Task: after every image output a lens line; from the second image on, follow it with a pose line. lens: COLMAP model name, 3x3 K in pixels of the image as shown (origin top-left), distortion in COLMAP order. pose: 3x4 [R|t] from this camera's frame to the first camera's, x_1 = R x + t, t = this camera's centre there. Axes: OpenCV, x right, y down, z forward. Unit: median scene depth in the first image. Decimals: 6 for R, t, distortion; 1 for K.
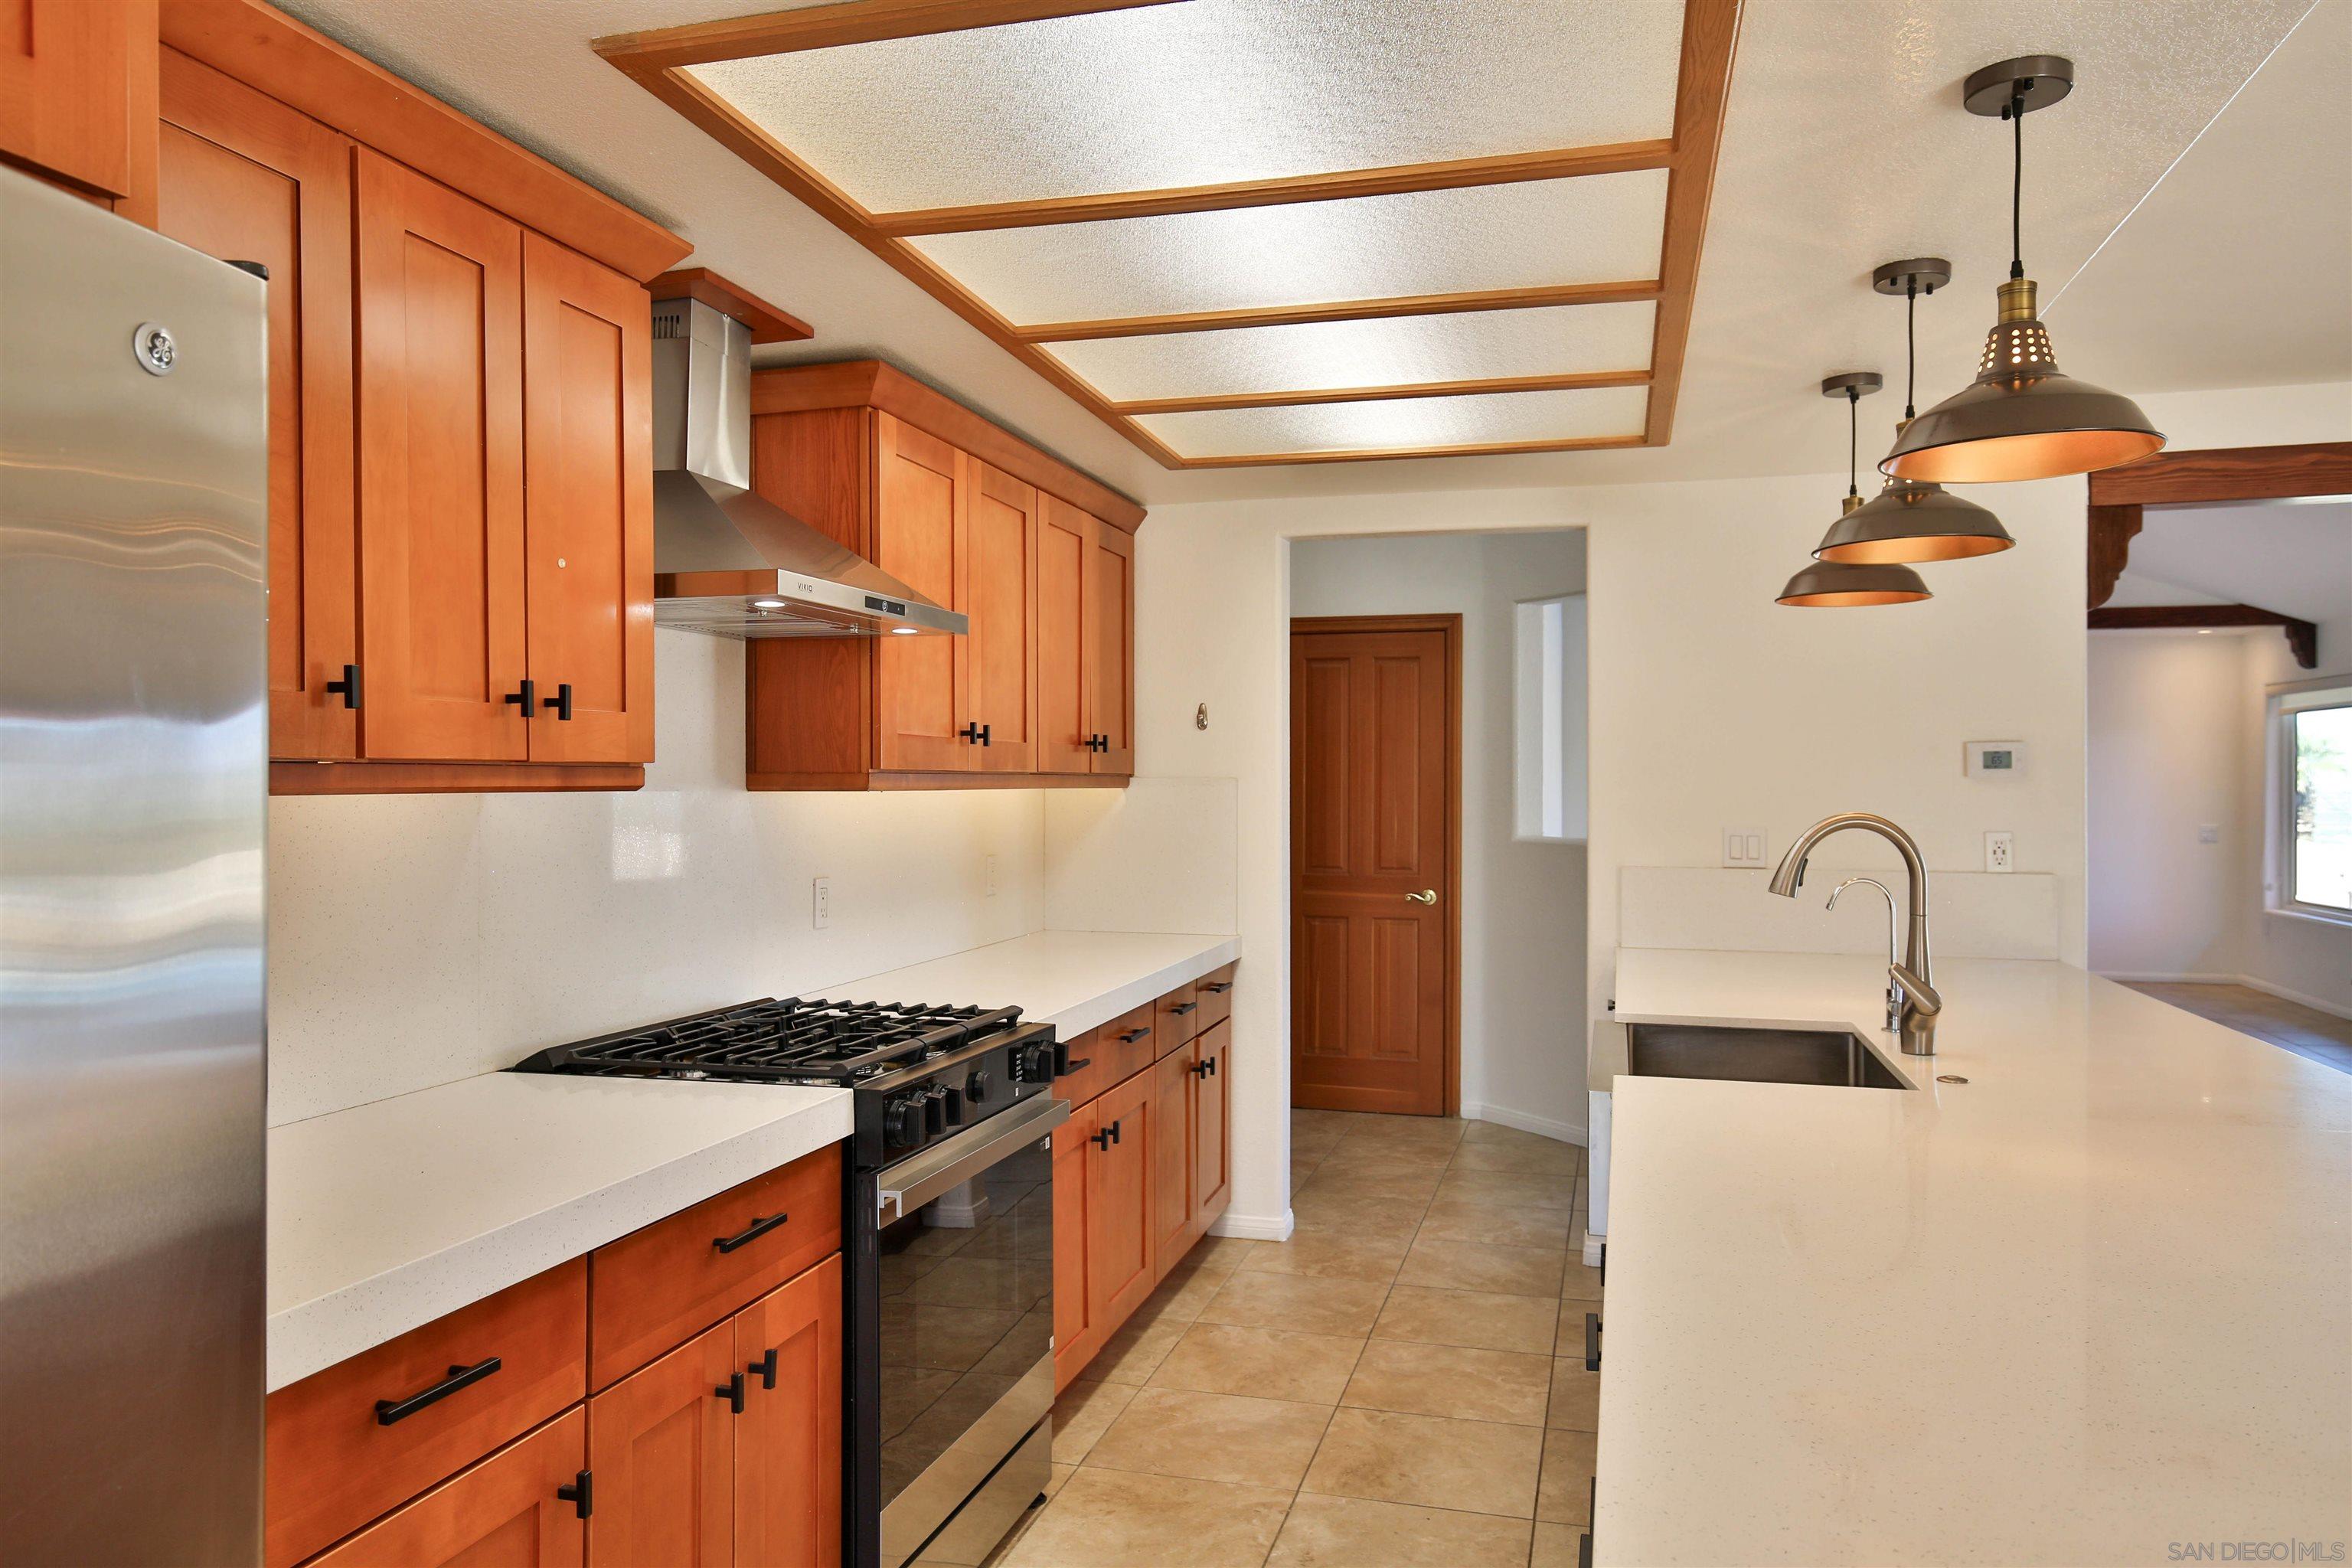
lens RADIAL K [[1618.5, 0, 1172.0], [0, 1618.5, 780.7], [0, 0, 1]] dist [0.006675, -0.007568]
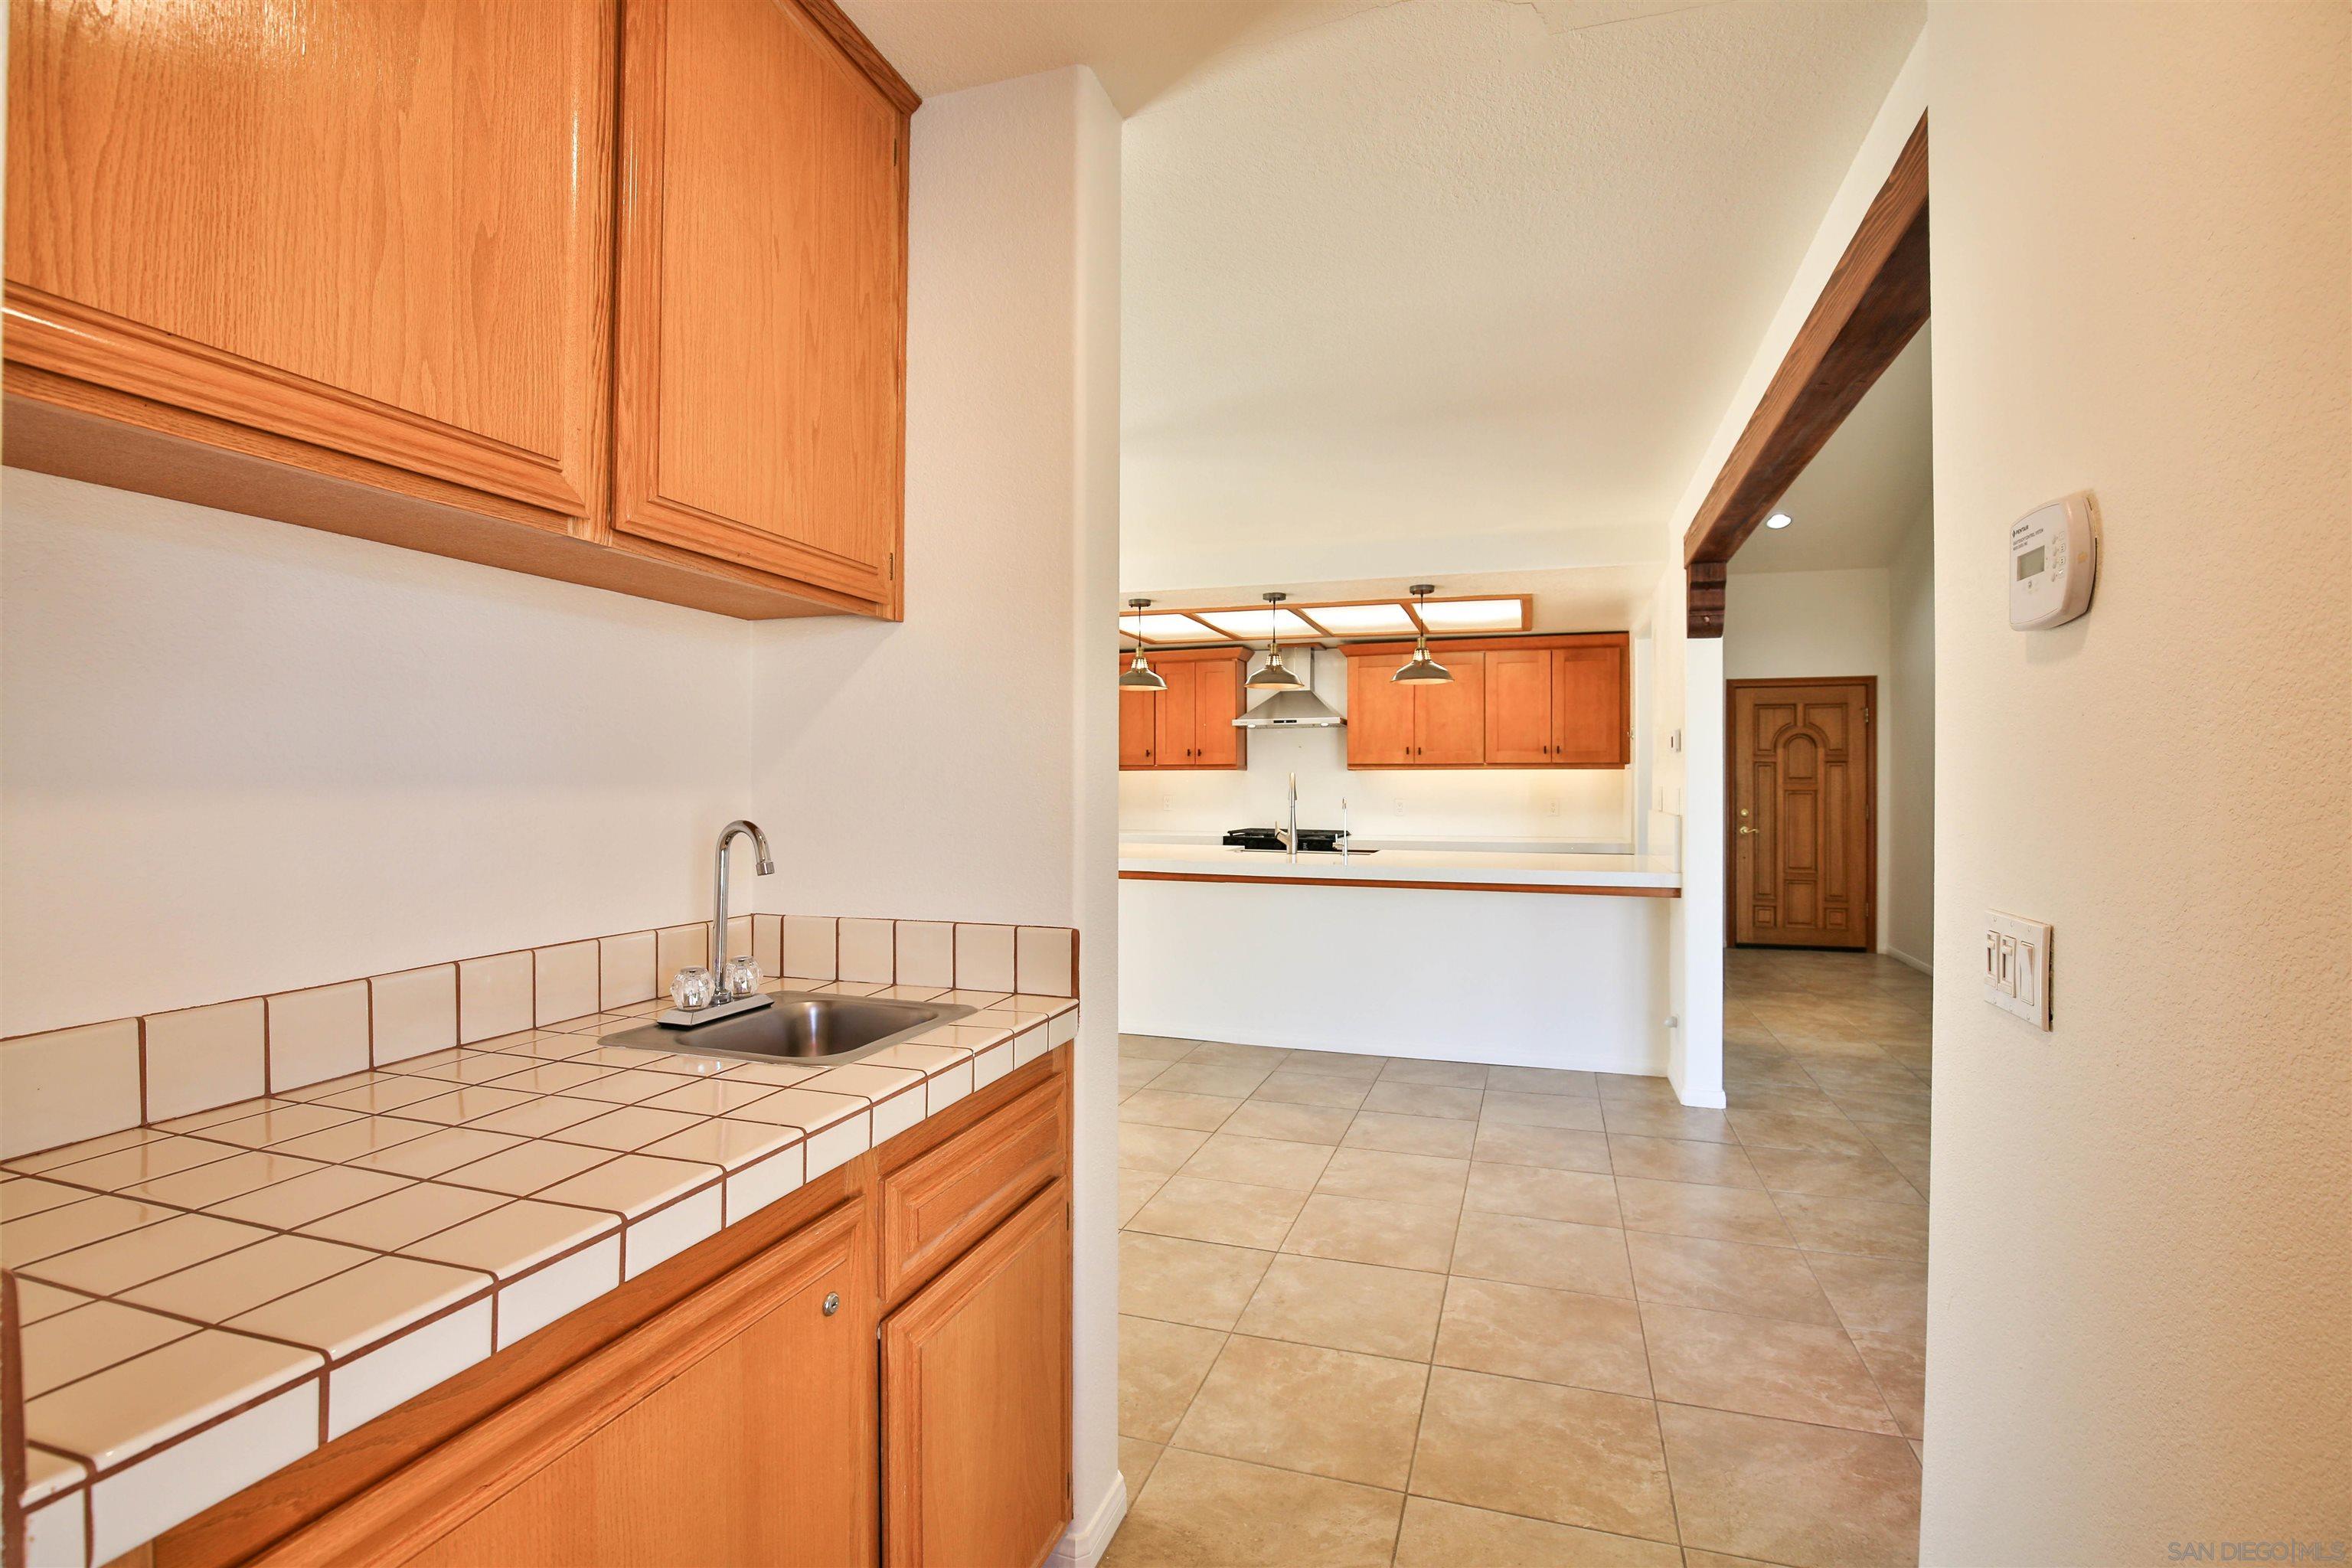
lens RADIAL K [[1076.1, 0, 1183.7], [0, 1076.1, 780.9], [0, 0, 1]] dist [-0.017086, -0.001242]
pose [[-0.052346, -0.004954, -0.998617, 1.762418], [-0.001081, 0.999987, -0.004904, 0.033938], [0.998628, 0.000823, -0.052350, 0.659474]]
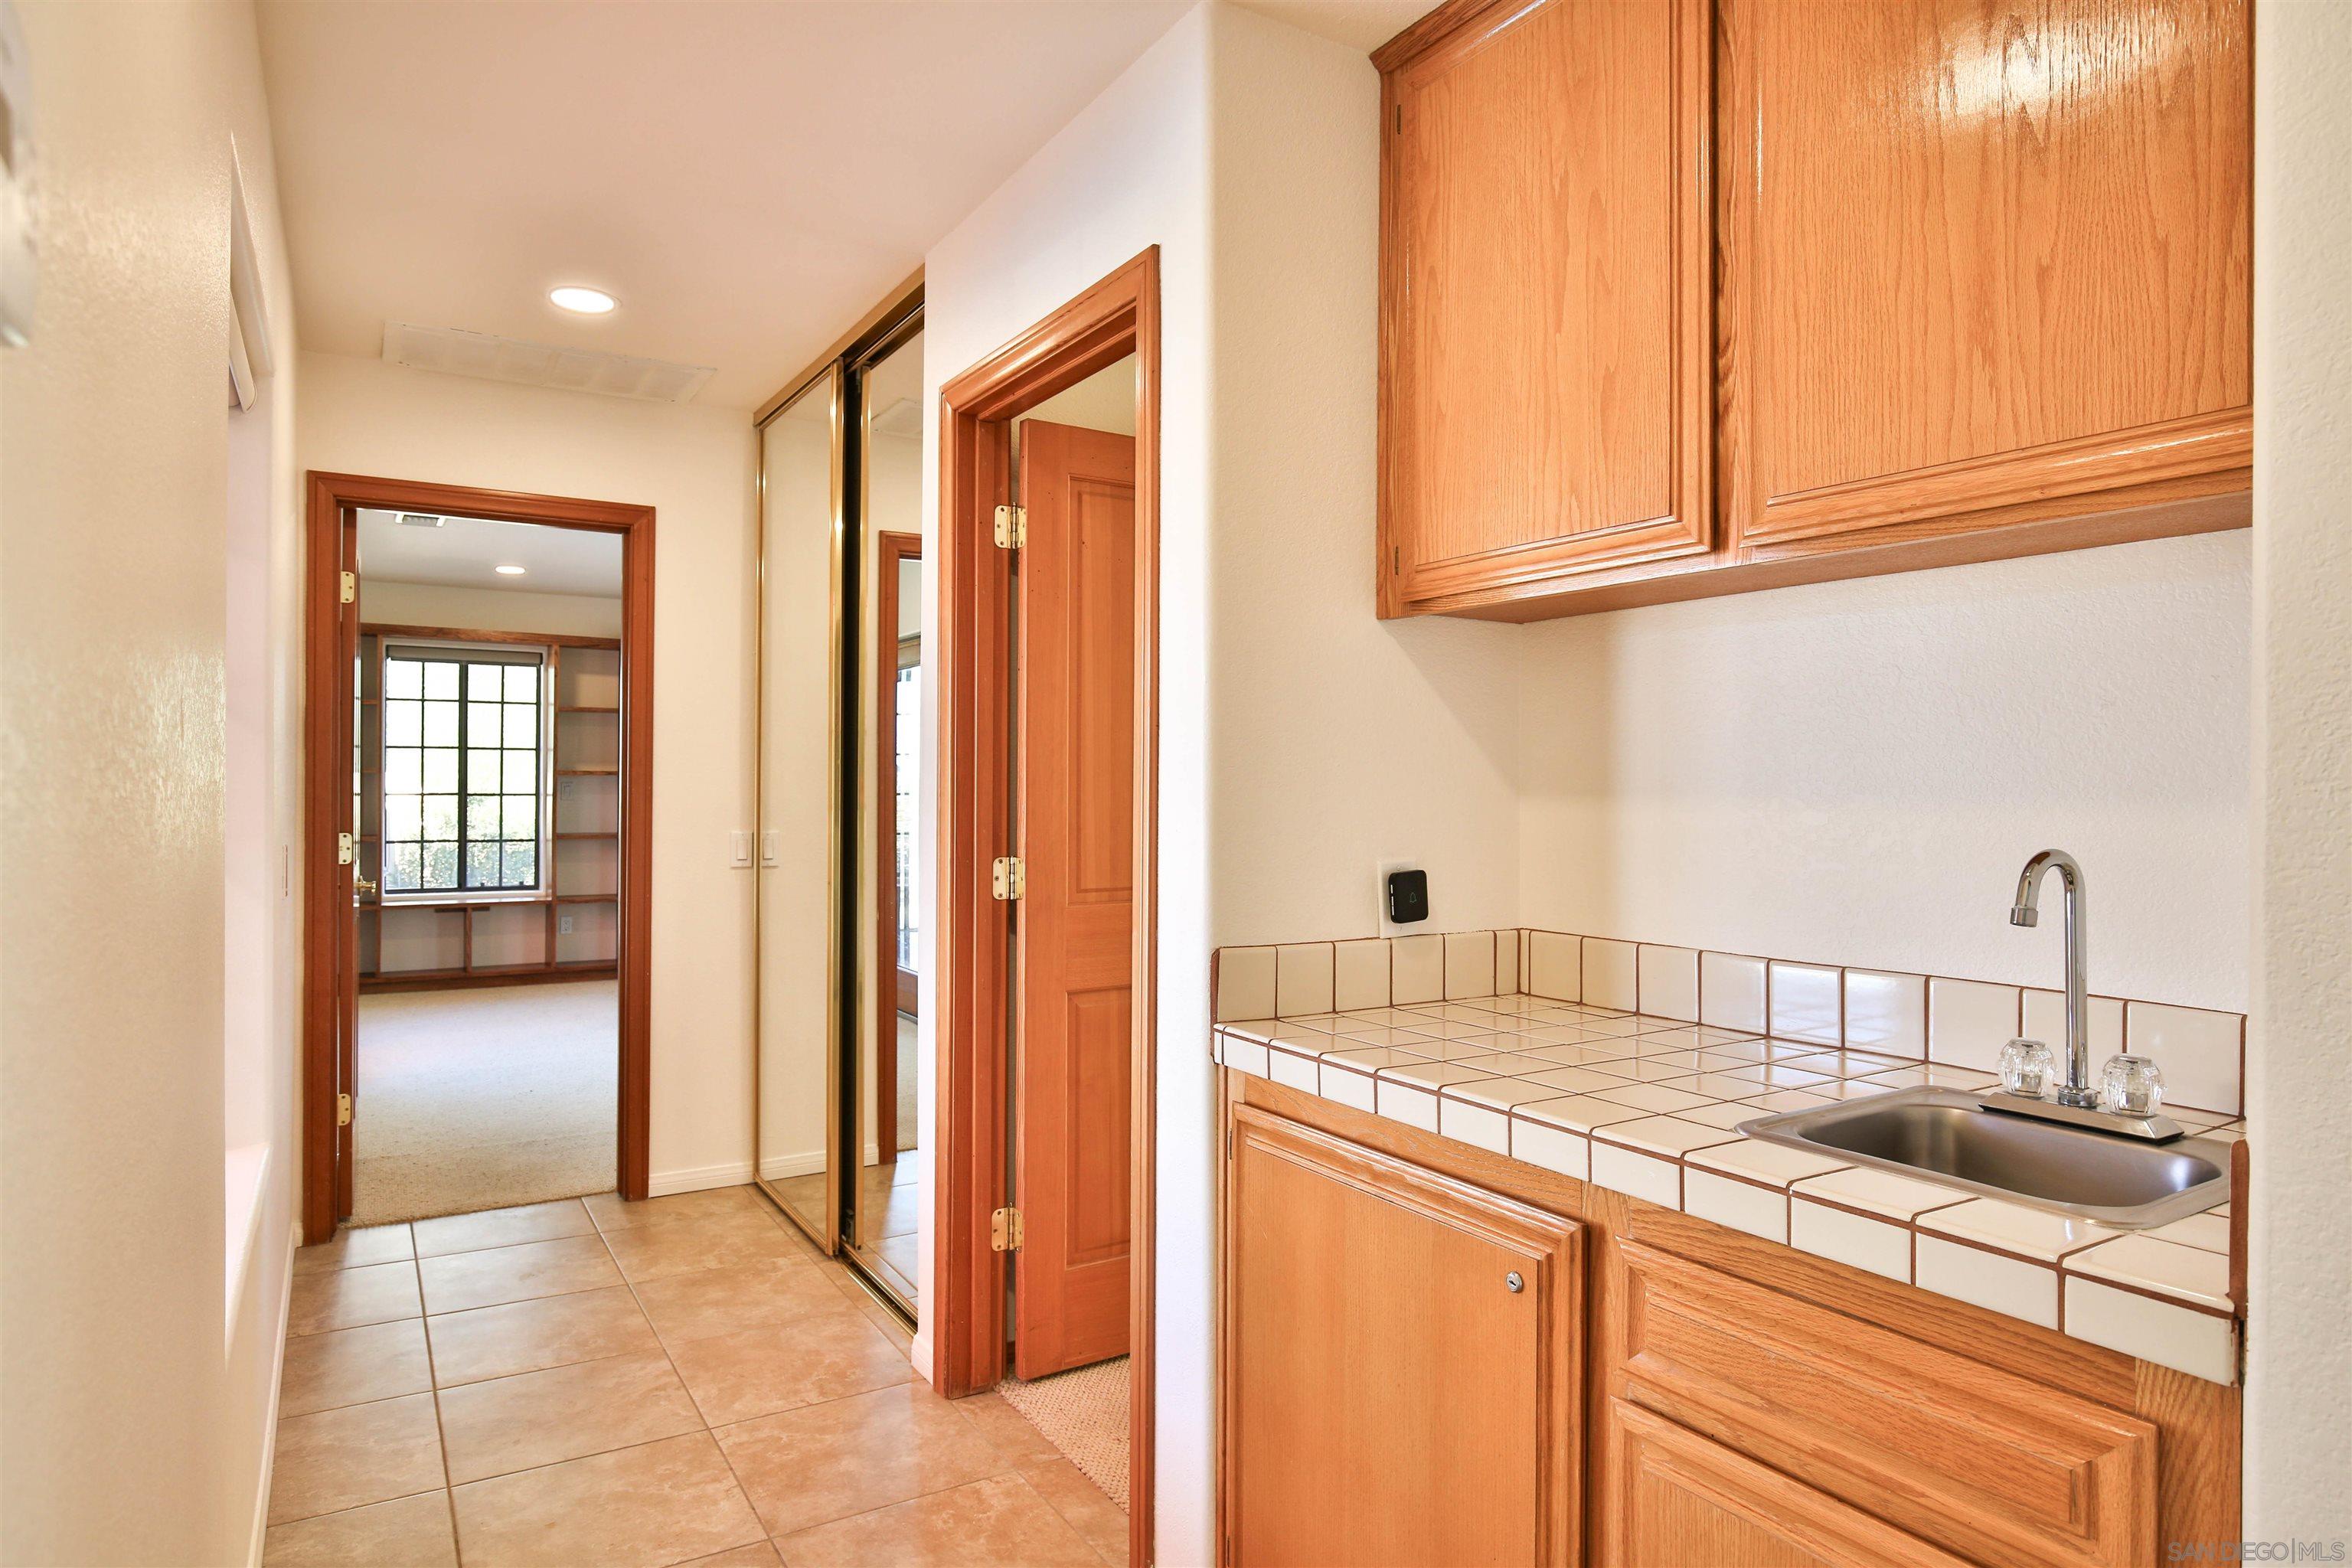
lens RADIAL K [[1389.3, 0, 1182.9], [0, 1389.3, 776.9], [0, 0, 1]] dist [-0.008512, 0.001791]
pose [[-0.730731, -0.002134, 0.682662, 1.292198], [-0.006589, 0.999971, -0.003927, 0.030212], [-0.682634, -0.007367, -0.730724, 0.897756]]
